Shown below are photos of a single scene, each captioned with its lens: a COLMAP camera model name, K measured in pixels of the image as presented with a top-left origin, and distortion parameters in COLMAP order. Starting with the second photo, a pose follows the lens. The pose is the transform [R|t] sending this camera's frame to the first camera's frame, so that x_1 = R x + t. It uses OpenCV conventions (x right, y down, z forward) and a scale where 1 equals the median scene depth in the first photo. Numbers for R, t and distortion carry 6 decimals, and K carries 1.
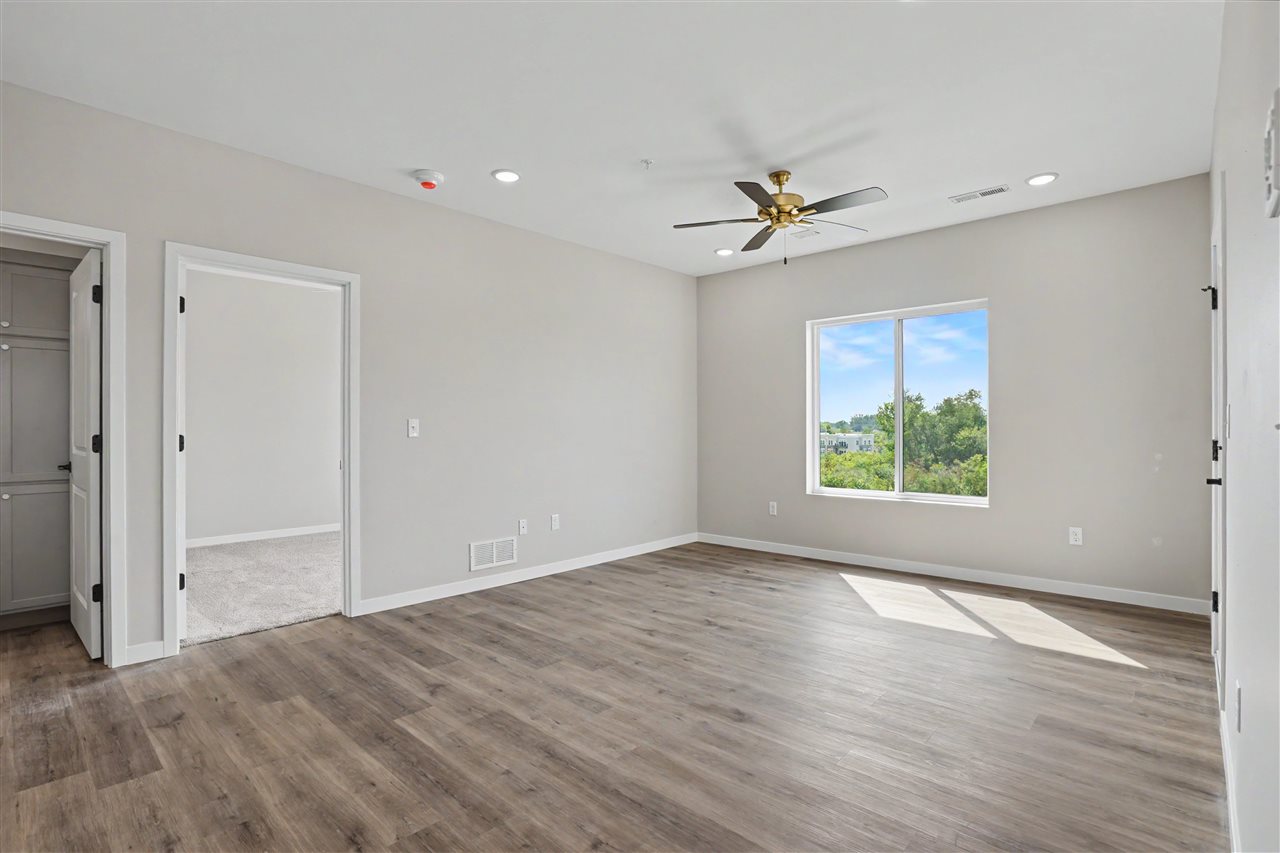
lens RADIAL K [[602.5, 0, 640.8], [0, 602.5, 424.0], [0, 0, 1]] dist [-0.027619, 0.003068]
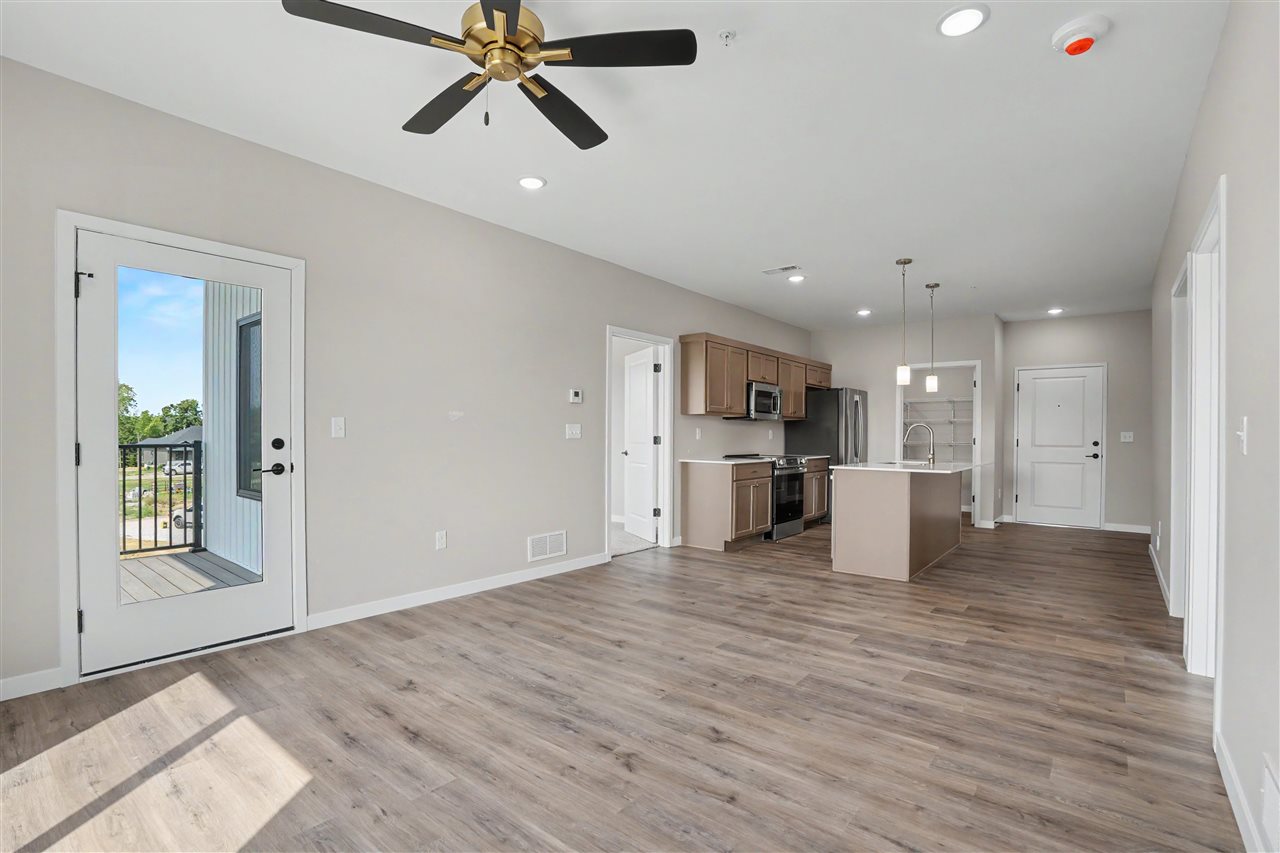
lens RADIAL K [[602.5, 0, 648.8], [0, 602.5, 432.9], [0, 0, 1]] dist [-0.027619, 0.003068]
pose [[-0.996760, -0.004631, -0.080305, 0.170049], [-0.004068, 0.999966, -0.007185, 0.013184], [0.080336, -0.006835, -0.996744, 1.905545]]
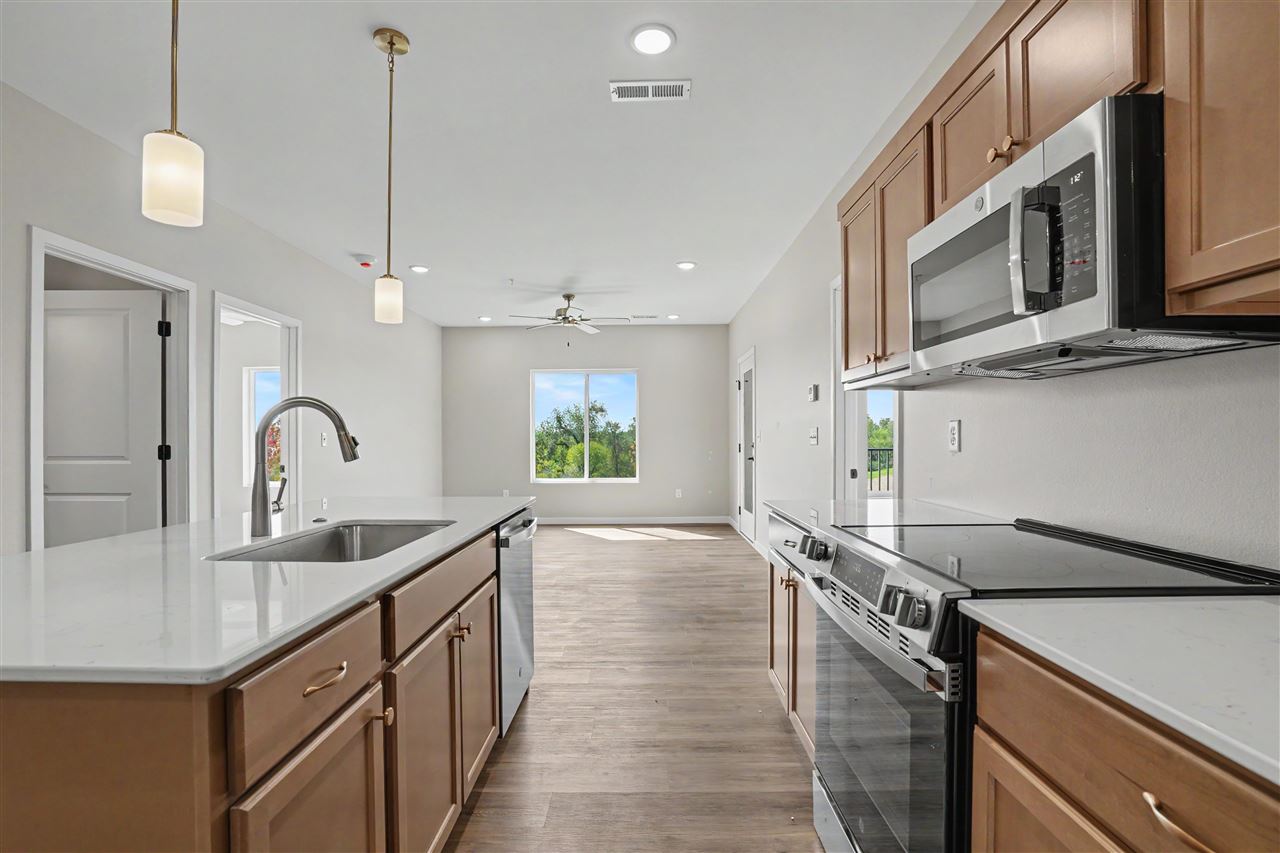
lens RADIAL K [[602.5, 0, 631.3], [0, 602.5, 437.7], [0, 0, 1]] dist [-0.027619, 0.003068]
pose [[0.745617, 0.003944, 0.666363, -0.996085], [-0.004271, 0.999990, -0.001140, 0.003411], [-0.666361, -0.001996, 0.745627, -0.557628]]
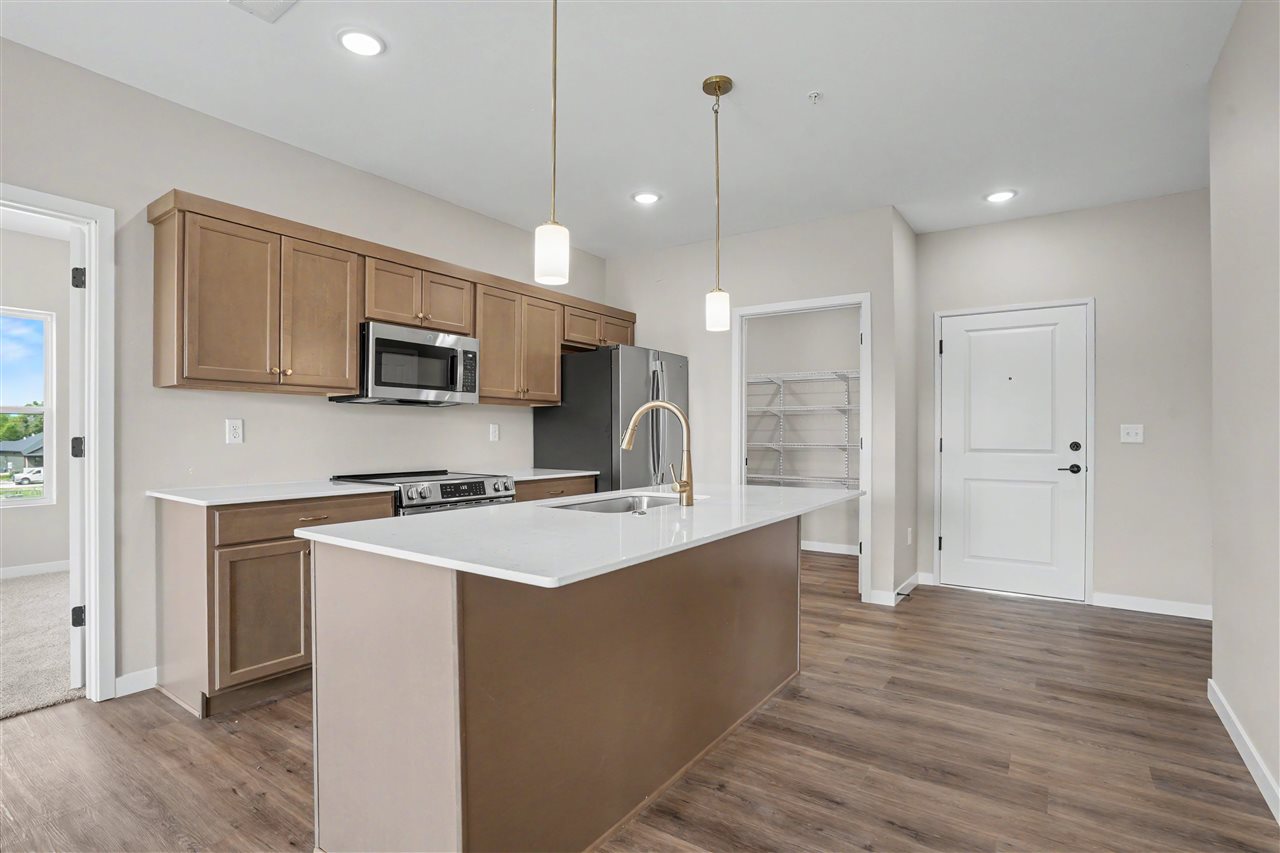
lens RADIAL K [[633.5, 0, 644.0], [0, 633.5, 431.3], [0, 0, 1]] dist [-0.025311, 0.000323]
pose [[-0.990050, 0.000334, -0.140713, -0.716923], [0.001569, 0.999961, -0.008666, 0.009220], [0.140705, -0.008801, -0.990012, 0.855636]]
